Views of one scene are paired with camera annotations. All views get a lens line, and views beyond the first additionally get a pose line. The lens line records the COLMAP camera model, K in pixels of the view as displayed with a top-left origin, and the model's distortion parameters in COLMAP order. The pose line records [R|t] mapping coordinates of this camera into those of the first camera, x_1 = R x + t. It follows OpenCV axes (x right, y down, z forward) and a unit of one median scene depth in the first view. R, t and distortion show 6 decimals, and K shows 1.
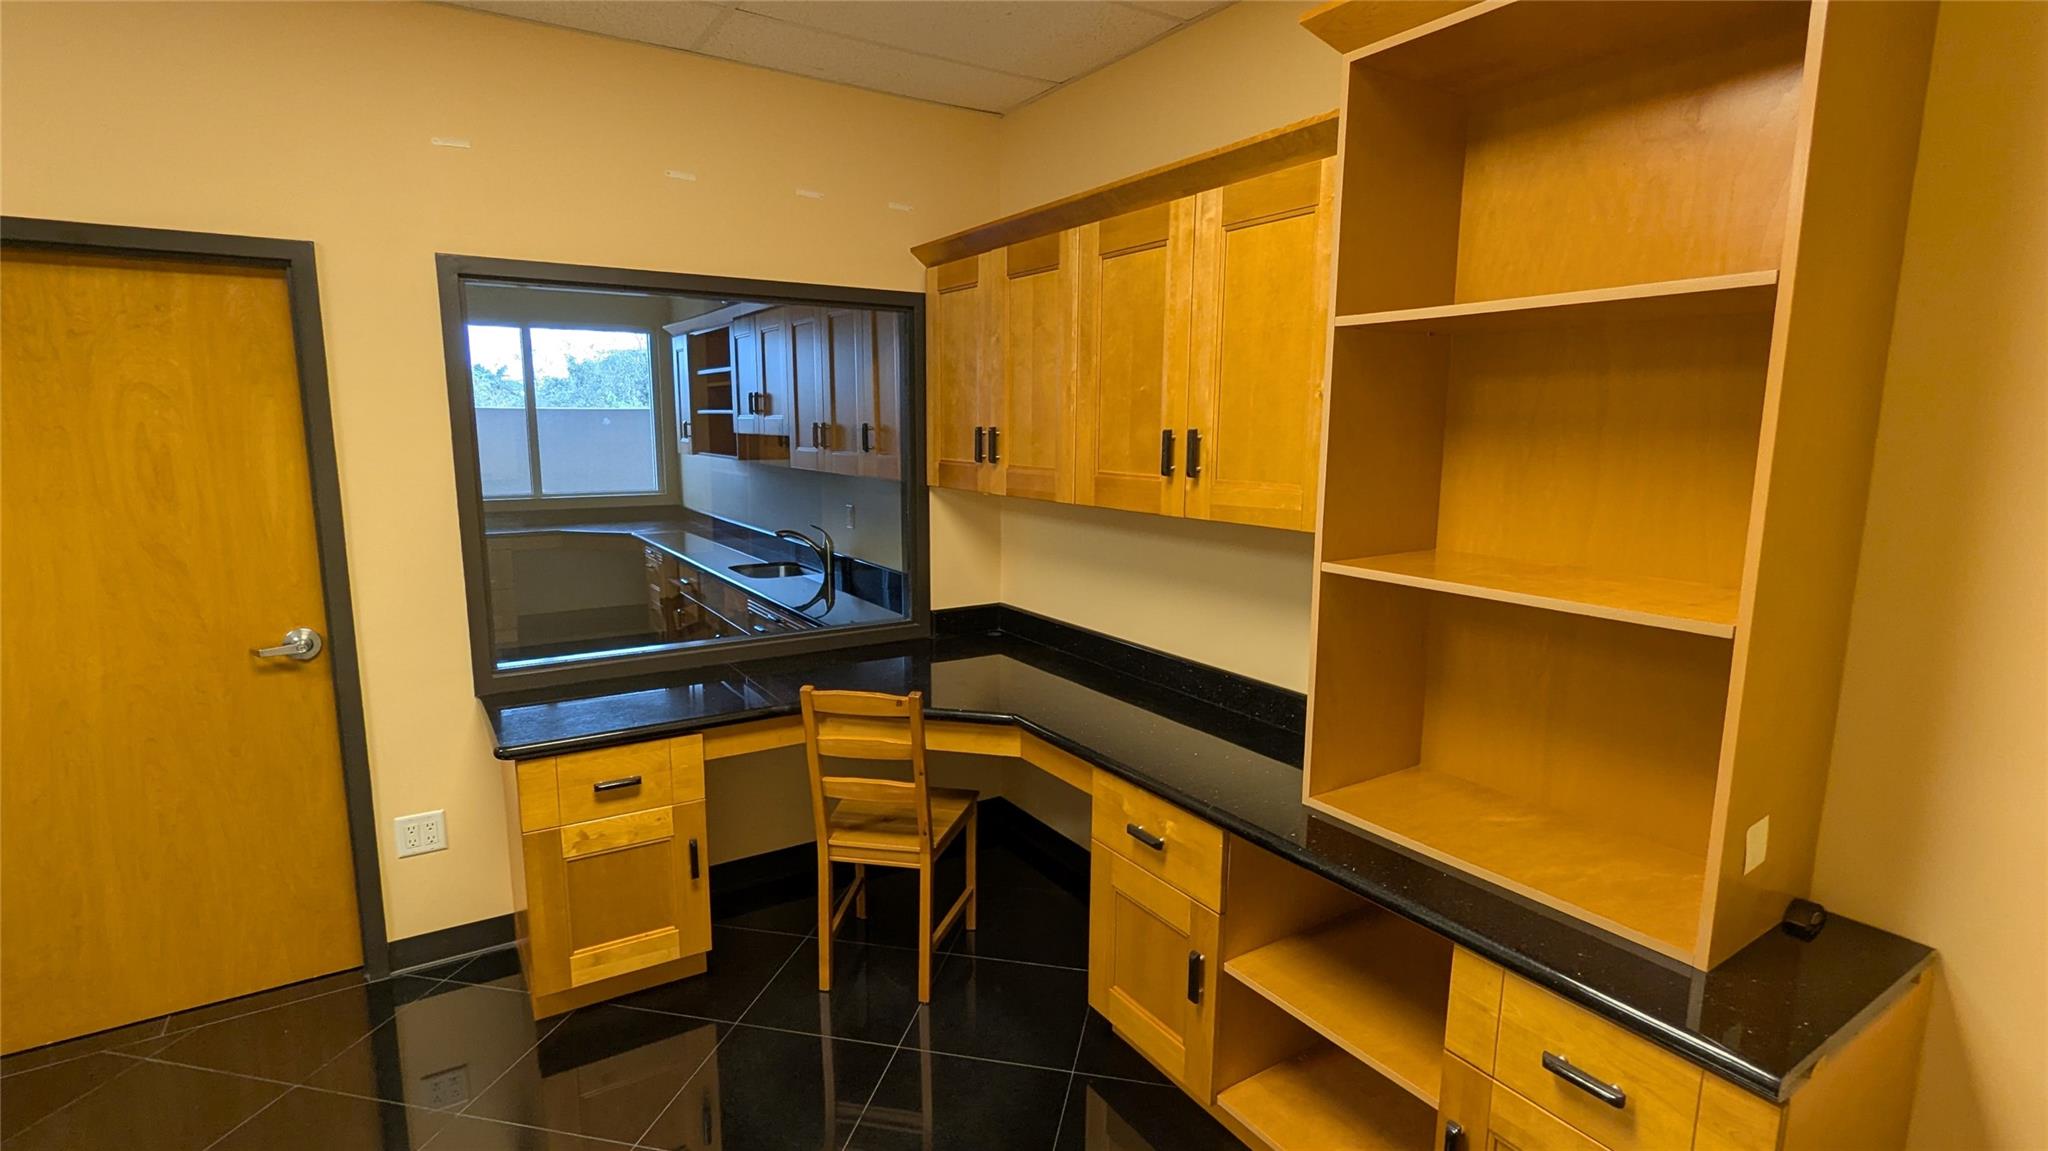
lens RADIAL K [[968.8, 0, 1024.0], [0, 968.8, 575.5], [0, 0, 1]] dist [0.003692, 0.000333]
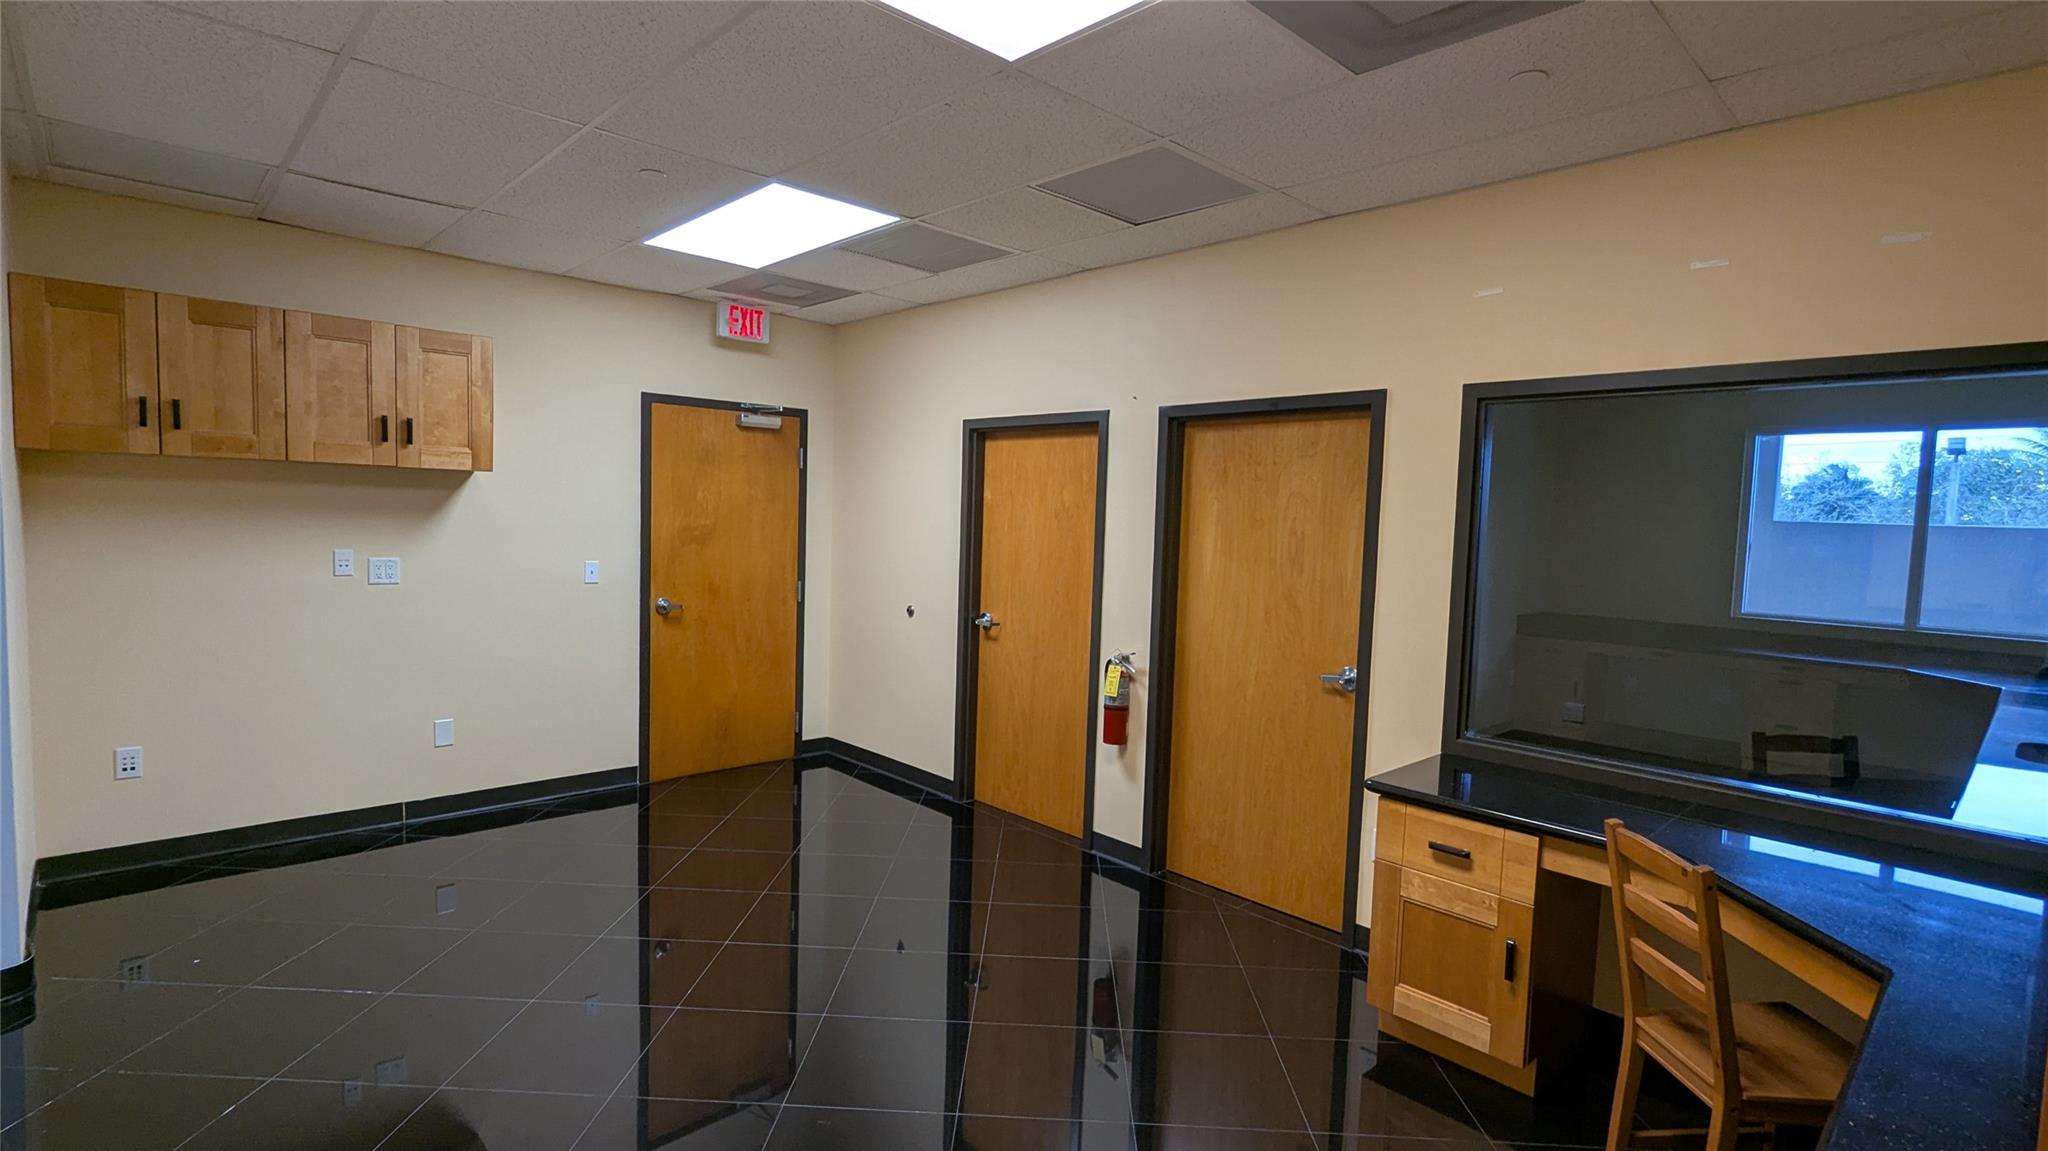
lens RADIAL K [[981.0, 0, 1024.0], [0, 981.0, 575.5], [0, 0, 1]] dist [-0.000223, -0.000477]
pose [[0.178315, 0.063445, -0.981926, 0.531848], [-0.184553, 0.982366, 0.029959, -0.029690], [0.966511, 0.175875, 0.186880, 0.277690]]
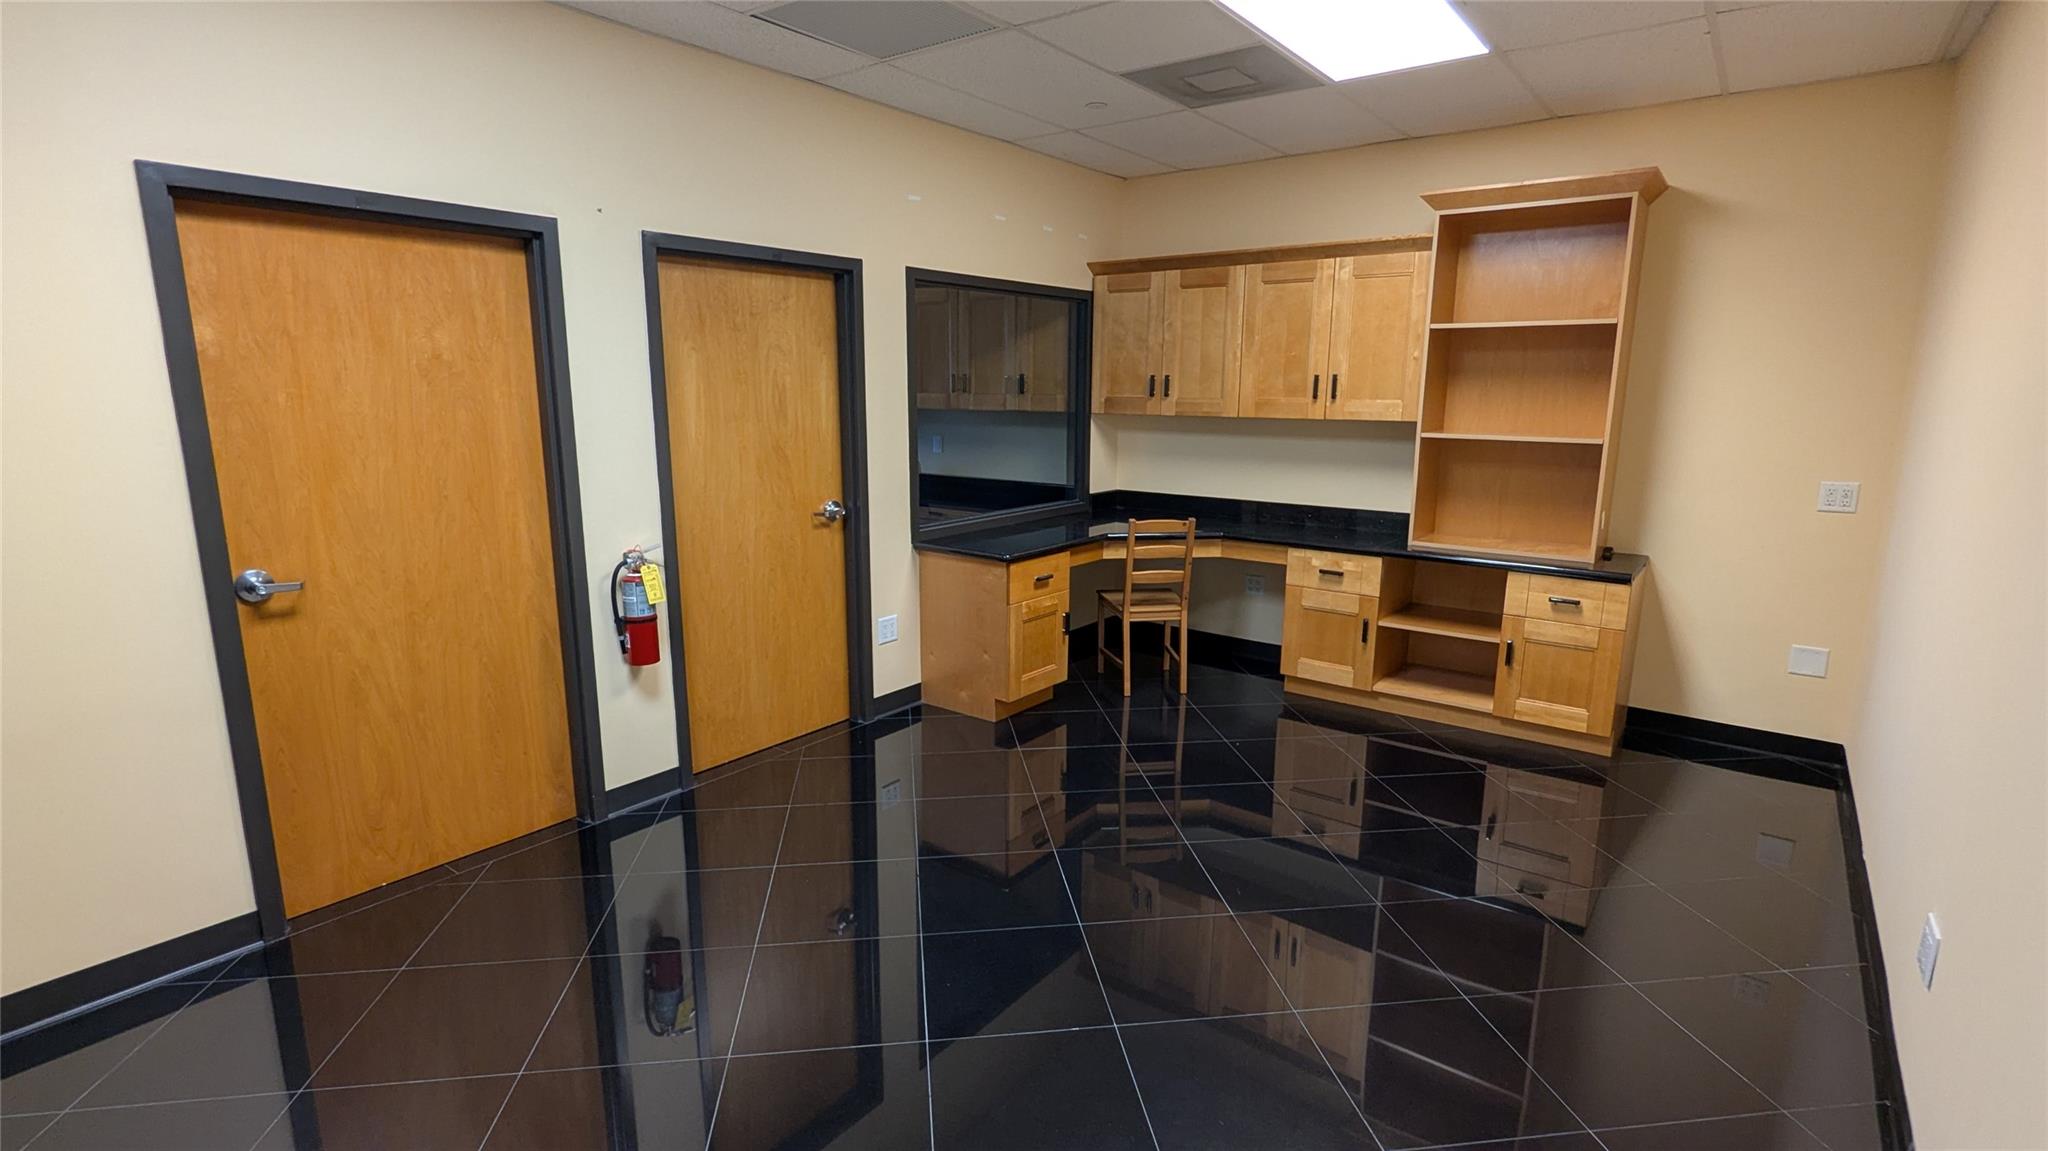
lens RADIAL K [[949.3, 0, 1024.0], [0, 949.3, 575.5], [0, 0, 1]] dist [0.000918, -0.000121]
pose [[0.940889, -0.068287, 0.331761, -0.990209], [0.053171, 0.997100, 0.054441, 0.110641], [-0.334517, -0.033583, 0.941791, -0.588883]]
